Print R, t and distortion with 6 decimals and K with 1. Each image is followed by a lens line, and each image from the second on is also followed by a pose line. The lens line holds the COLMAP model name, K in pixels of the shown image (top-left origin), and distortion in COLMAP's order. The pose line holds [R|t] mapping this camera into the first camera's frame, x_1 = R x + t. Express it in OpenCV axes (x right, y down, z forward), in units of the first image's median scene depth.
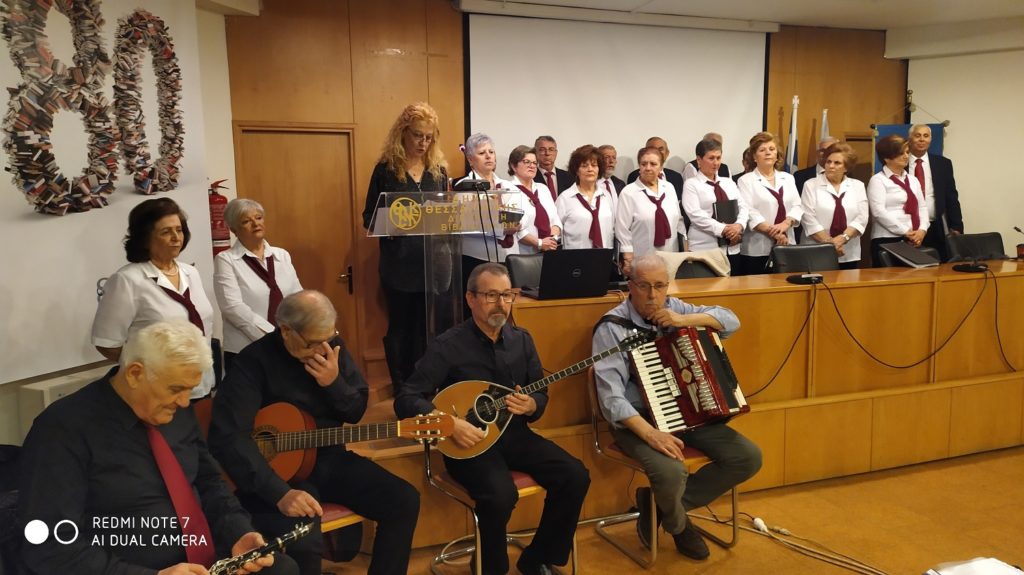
lens RADIAL K [[772.3, 0, 511.4], [0, 772.3, 285.8], [0, 0, 1]] dist [0.015463, -0.004273]
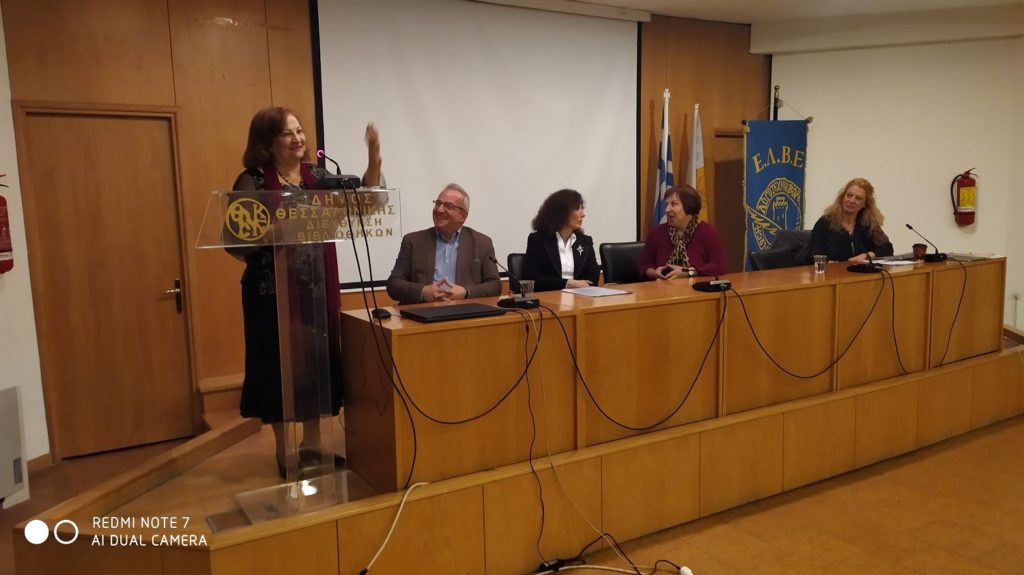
lens RADIAL K [[772.3, 0, 512.2], [0, 772.3, 290.7], [0, 0, 1]] dist [0.015463, -0.004273]
pose [[0.980525, -0.027903, 0.194401, -0.023858], [0.026112, 0.999590, 0.011770, -0.018811], [-0.194649, -0.006464, 0.980852, 0.150399]]
